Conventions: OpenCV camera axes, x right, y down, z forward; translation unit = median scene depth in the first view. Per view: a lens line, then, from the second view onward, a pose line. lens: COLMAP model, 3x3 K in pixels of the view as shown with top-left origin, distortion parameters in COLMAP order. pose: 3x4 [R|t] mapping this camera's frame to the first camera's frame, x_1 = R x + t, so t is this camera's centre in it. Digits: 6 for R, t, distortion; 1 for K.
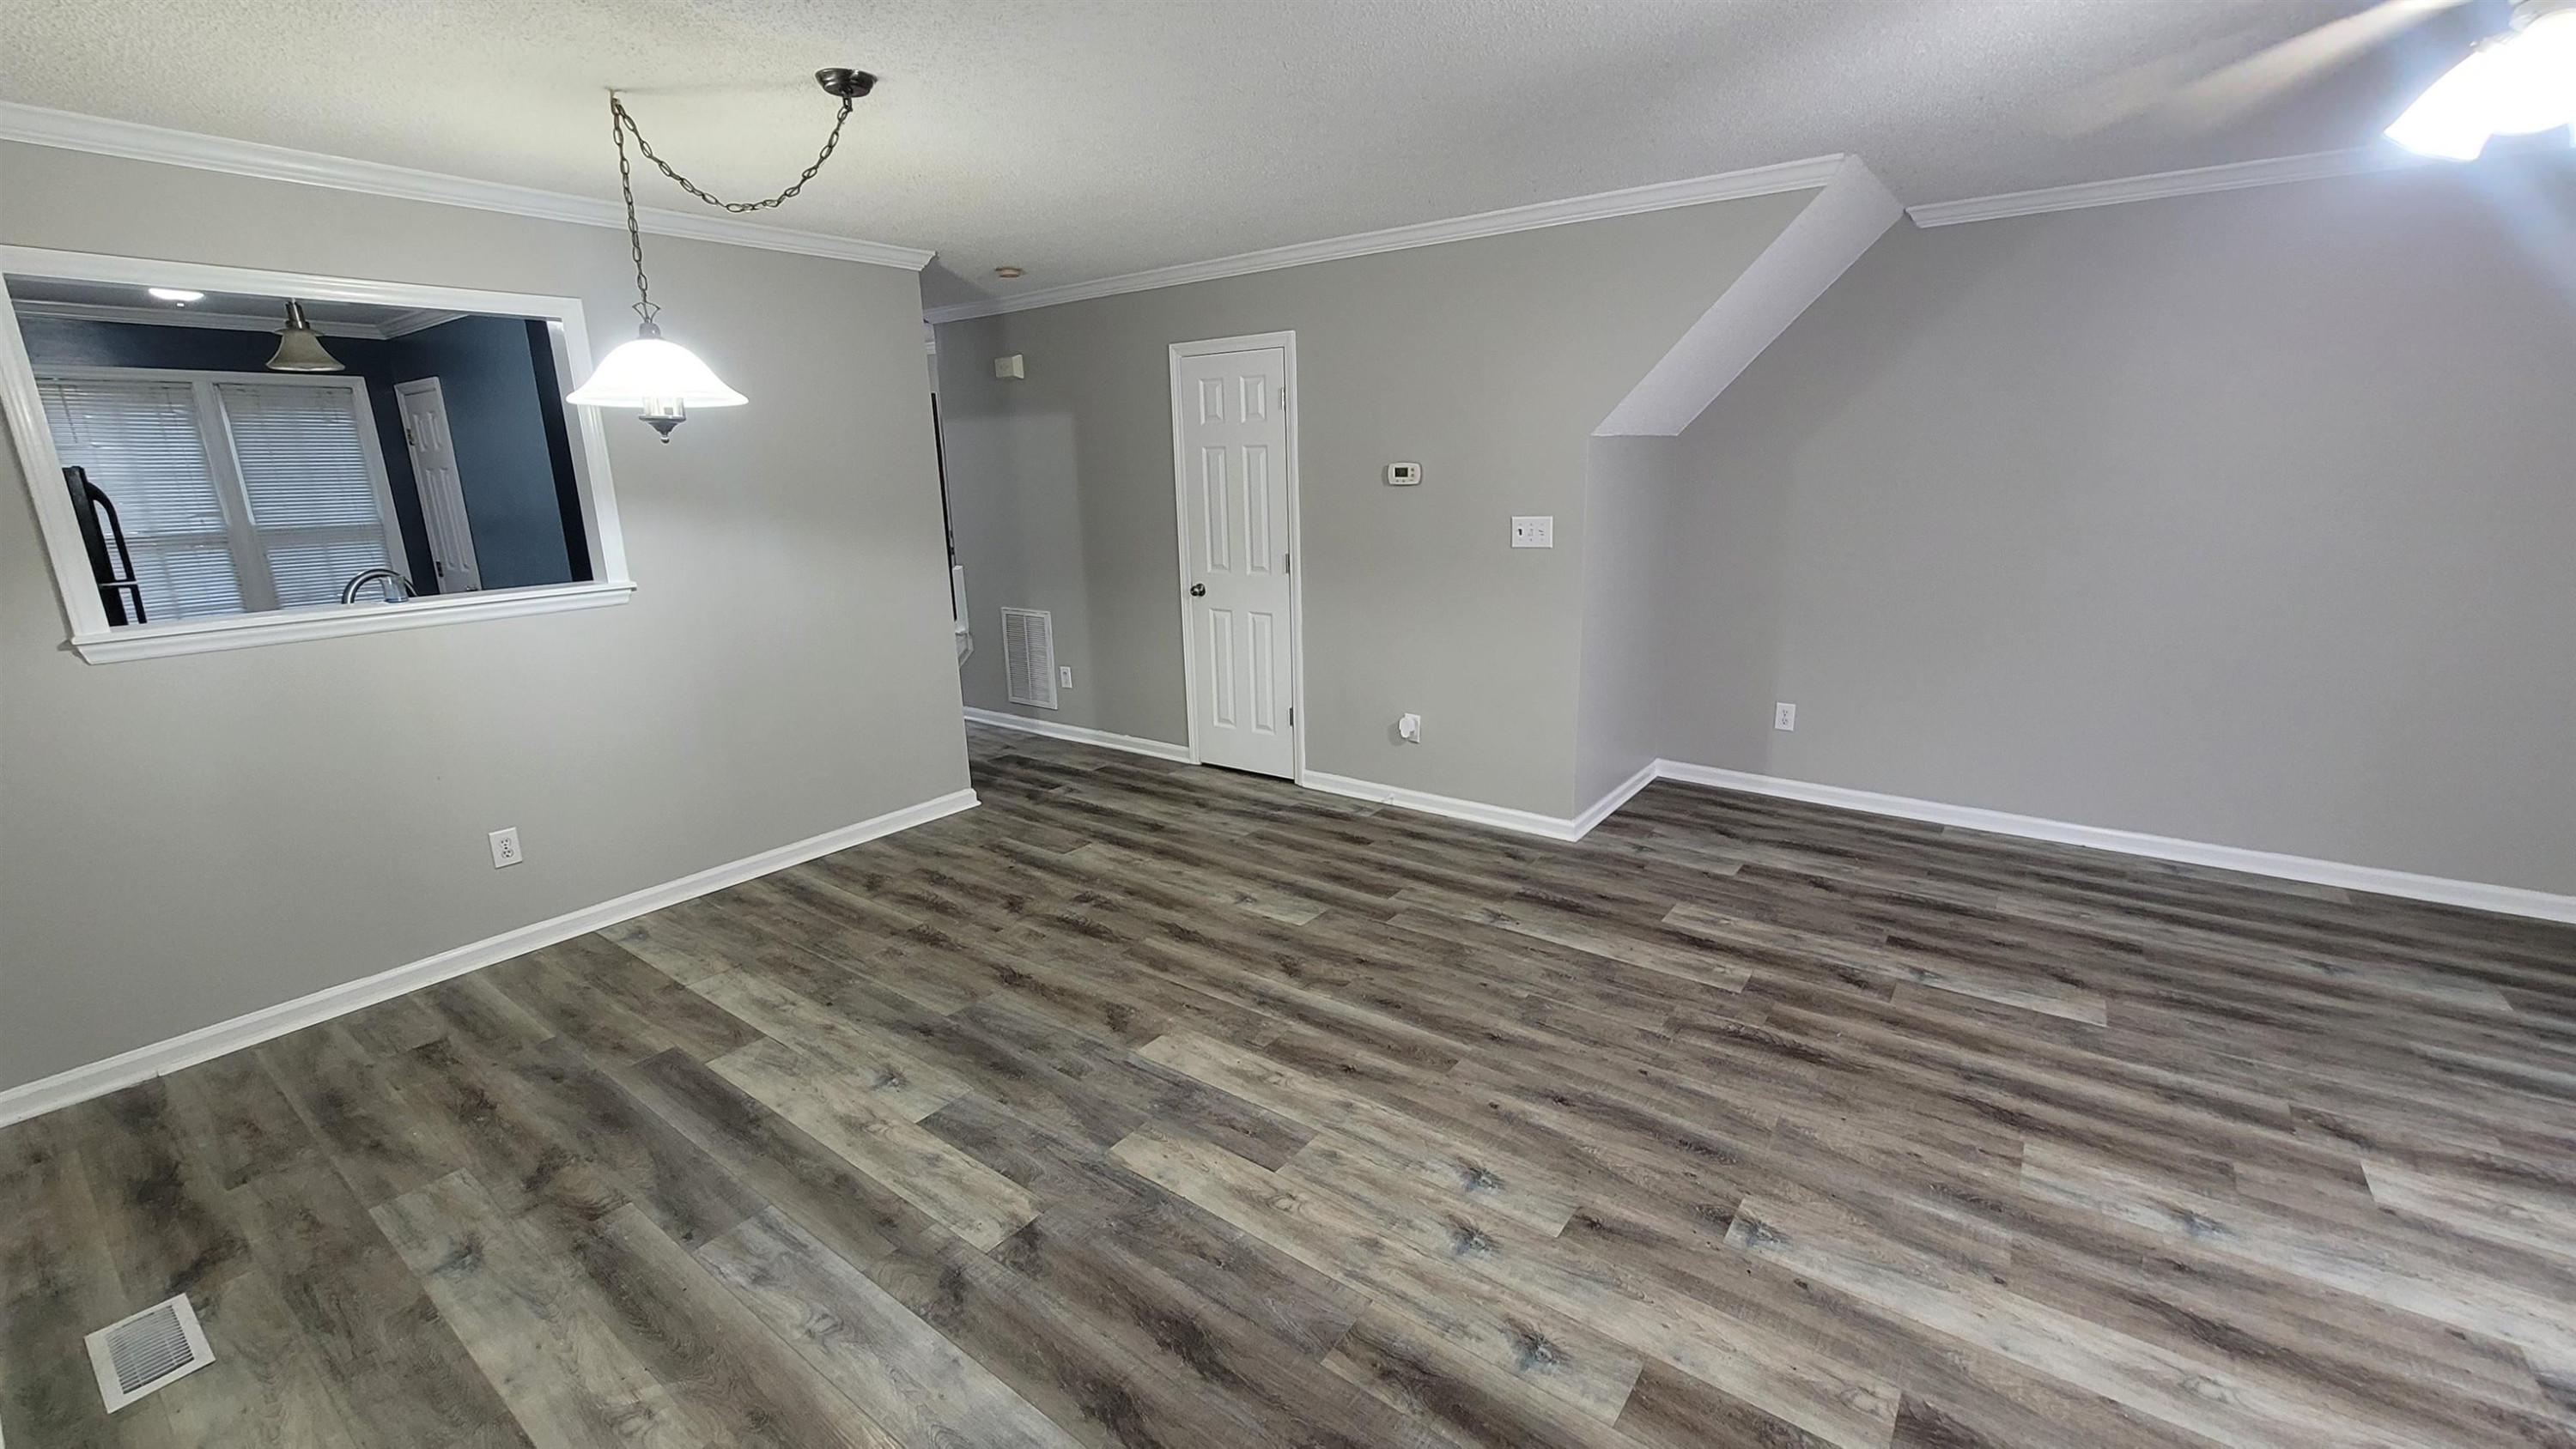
lens RADIAL K [[1048.9, 0, 1282.8], [0, 1048.9, 722.4], [0, 0, 1]] dist [-0.003750, -0.001169]
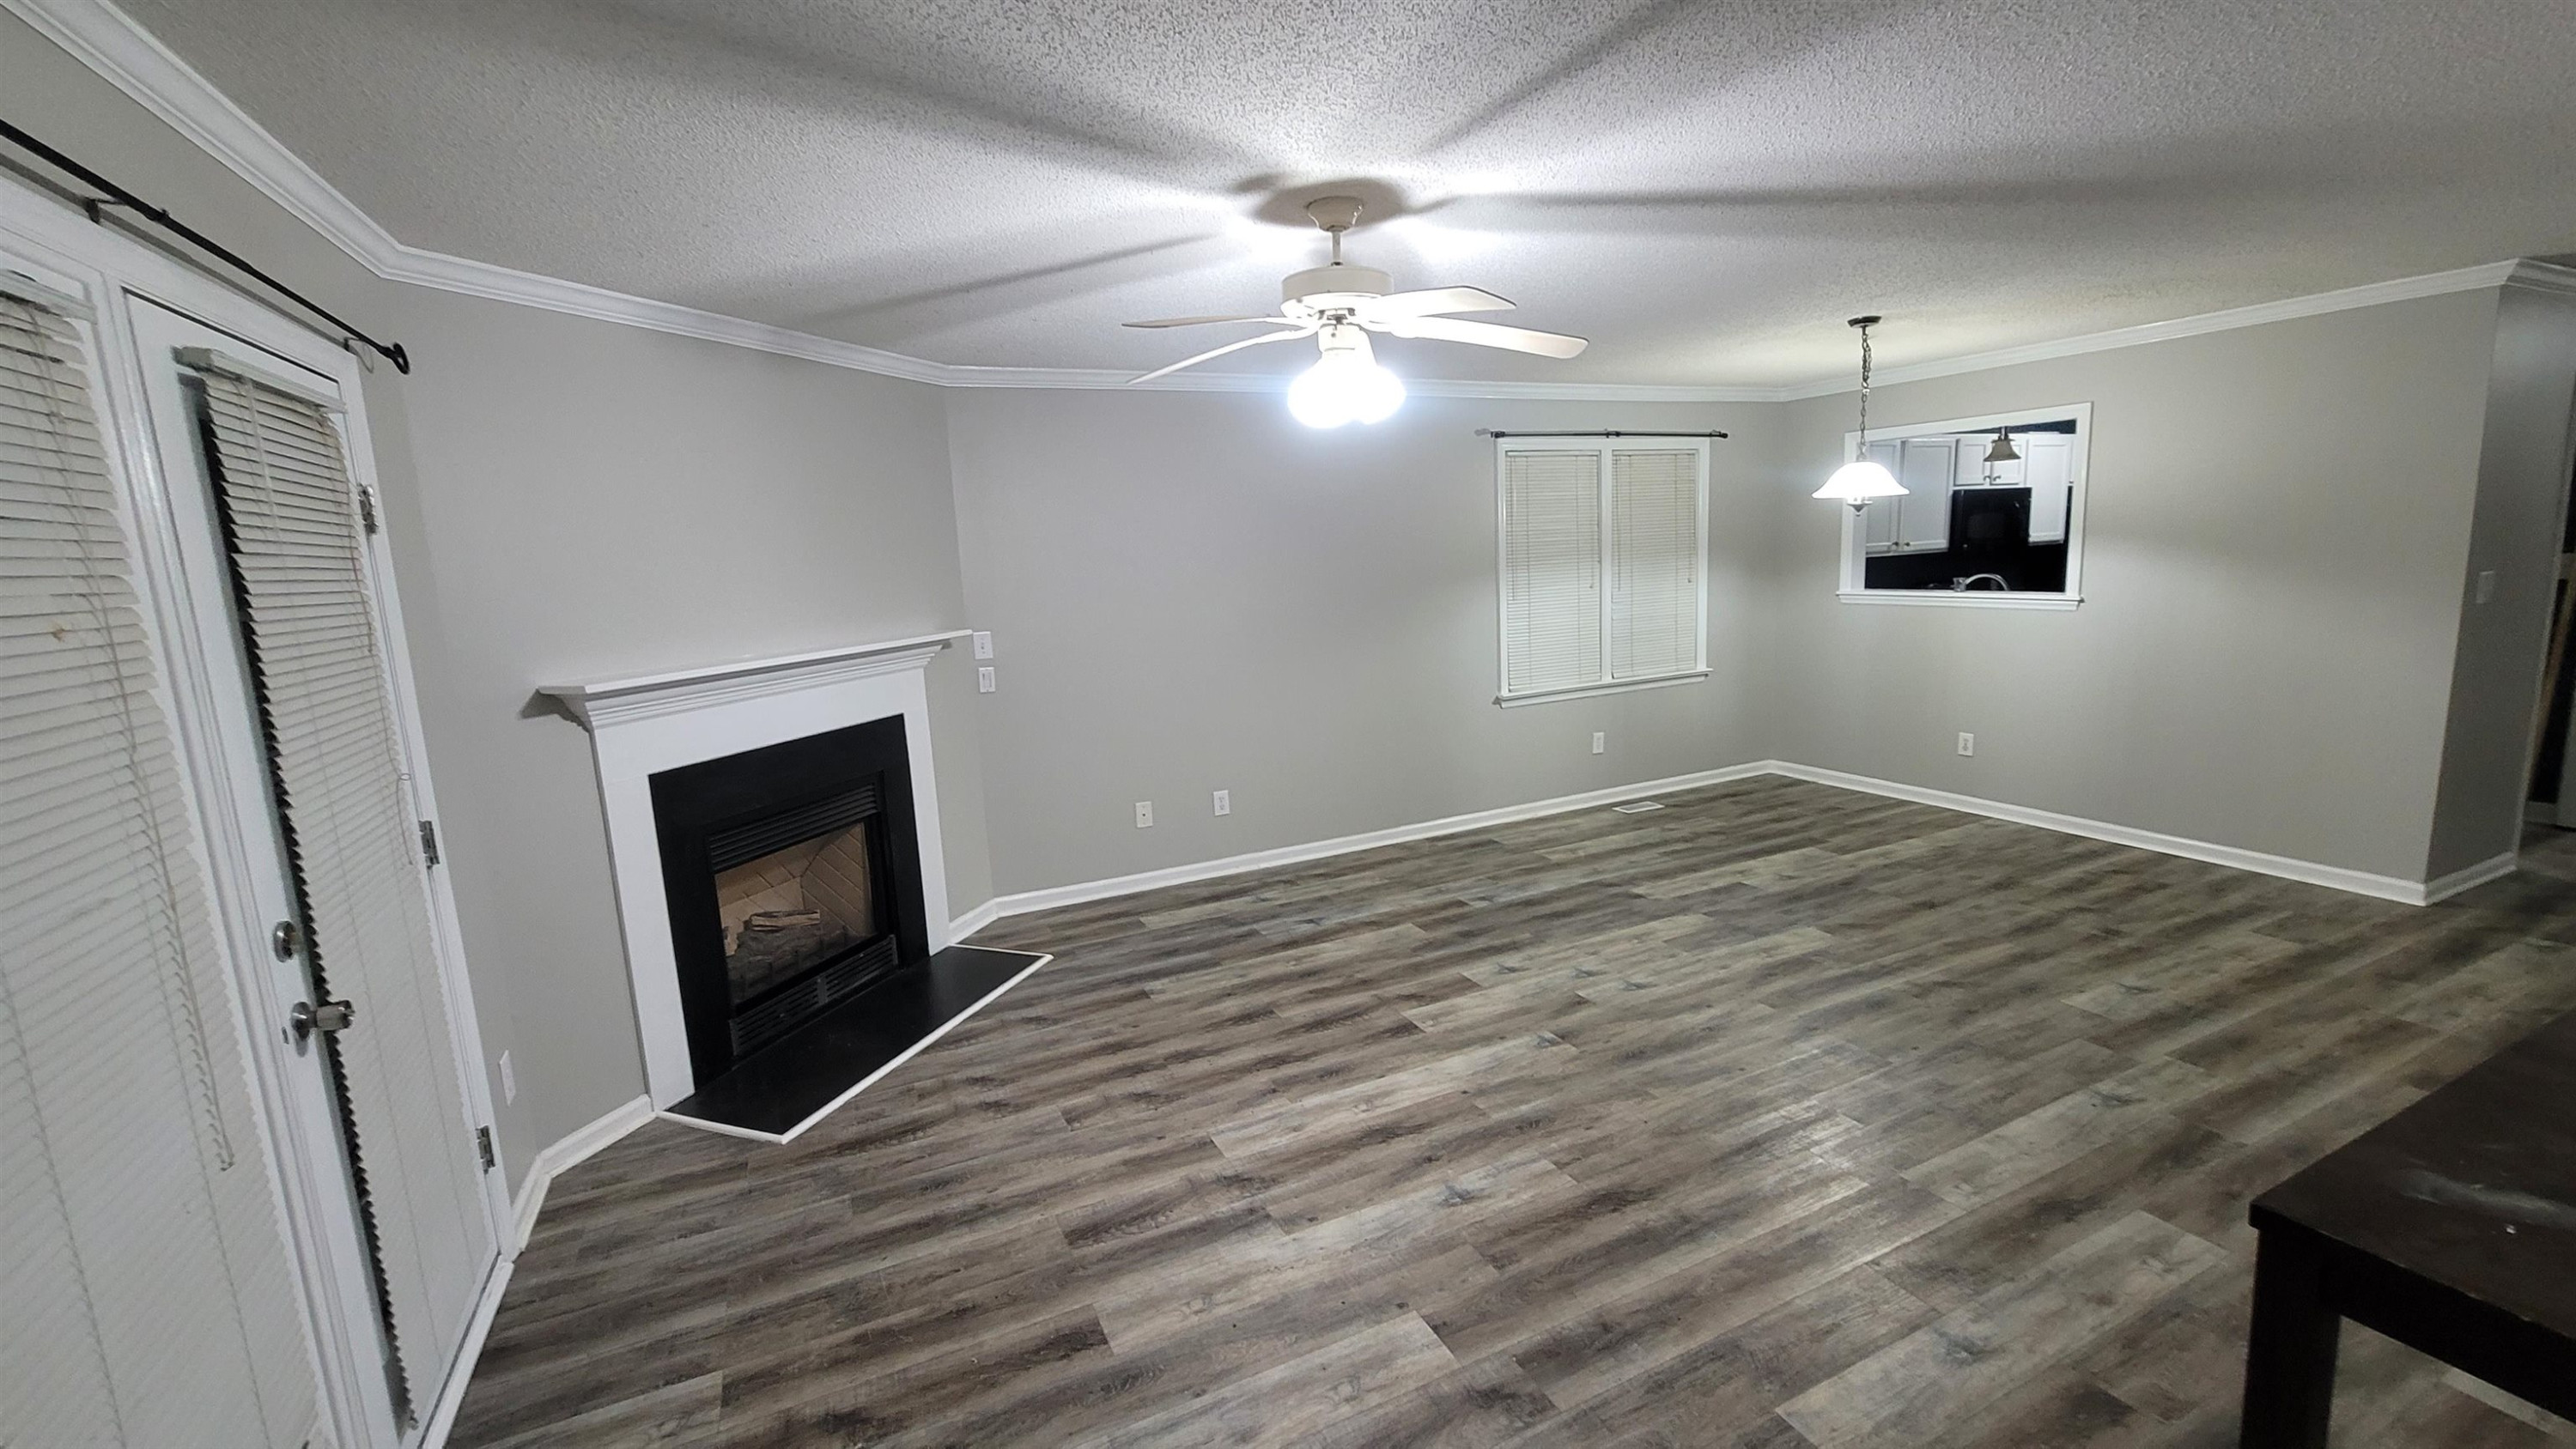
lens RADIAL K [[1048.9, 0, 1282.8], [0, 1048.9, 722.4], [0, 0, 1]] dist [-0.003750, -0.001169]
pose [[-0.464762, 0.193228, -0.864094, 1.249839], [-0.159762, 0.941580, 0.296485, -0.244241], [0.870903, 0.275844, -0.406741, 0.759622]]
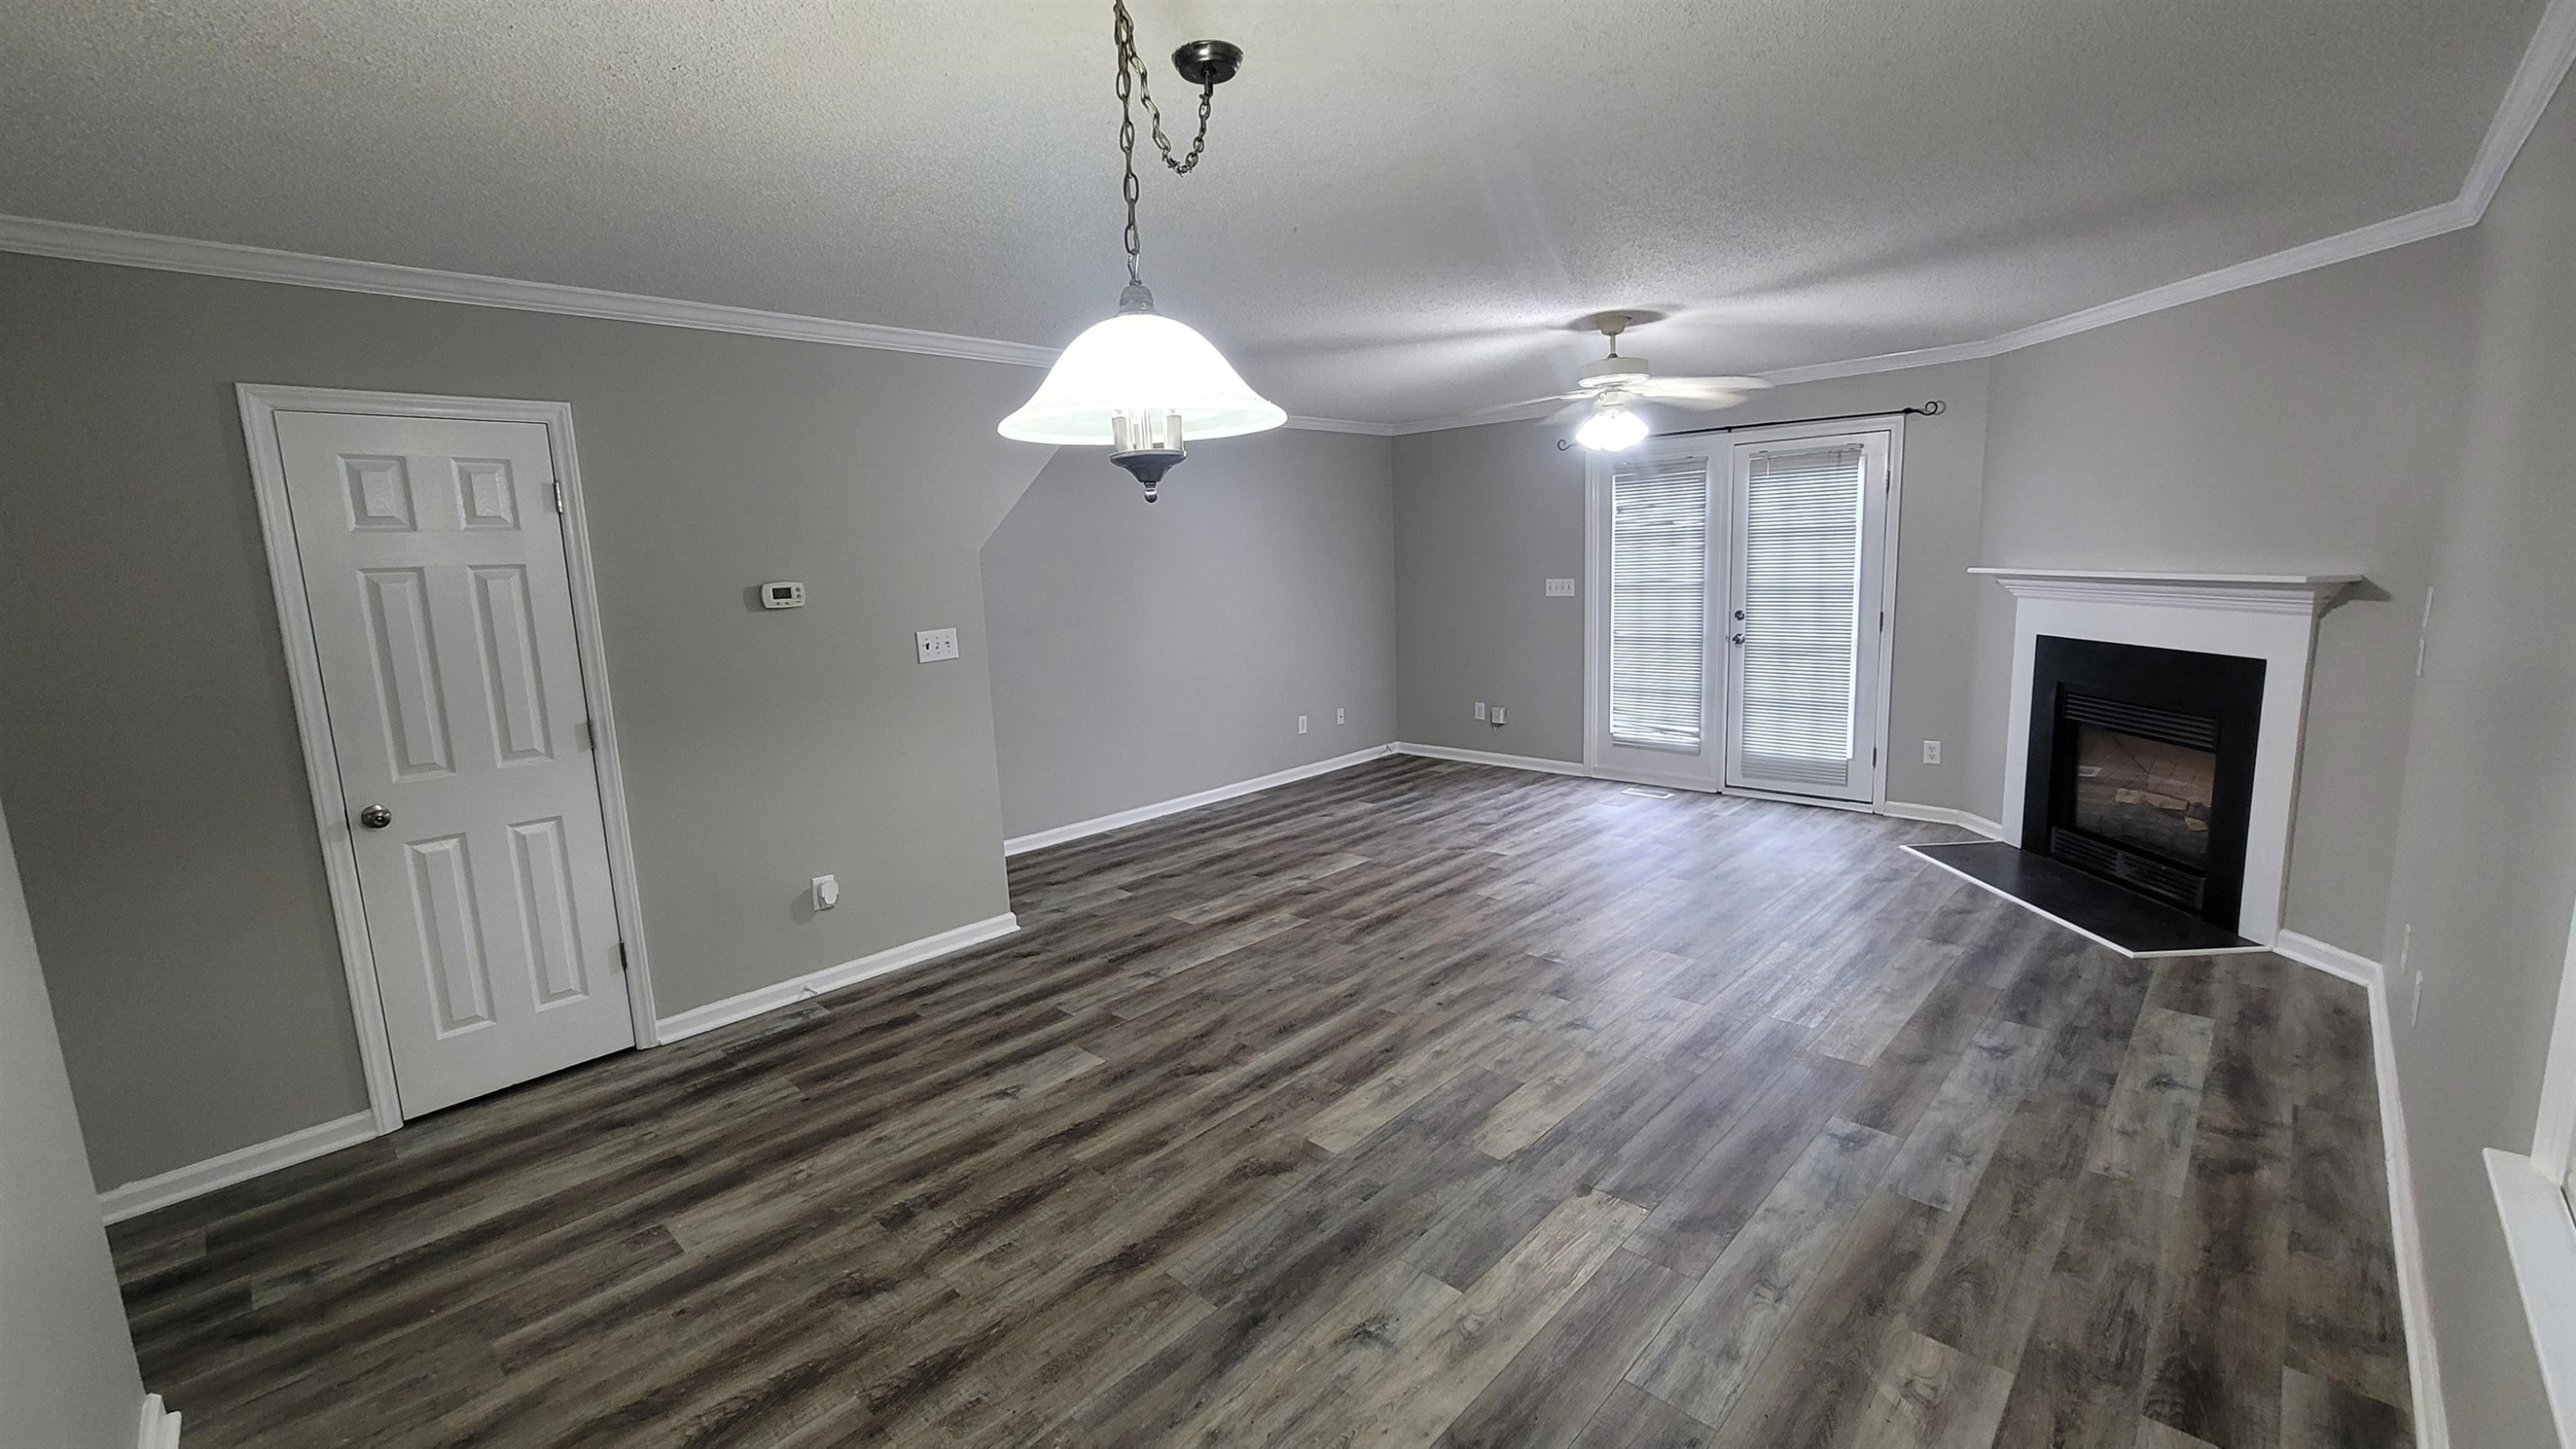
lens RADIAL K [[1048.9, 0, 1282.8], [0, 1048.9, 722.4], [0, 0, 1]] dist [-0.003750, -0.001169]
pose [[0.124789, -0.140139, 0.982236, -0.897391], [0.280438, 0.954589, 0.100566, -0.150248], [-0.951726, 0.262907, 0.158423, 0.688554]]
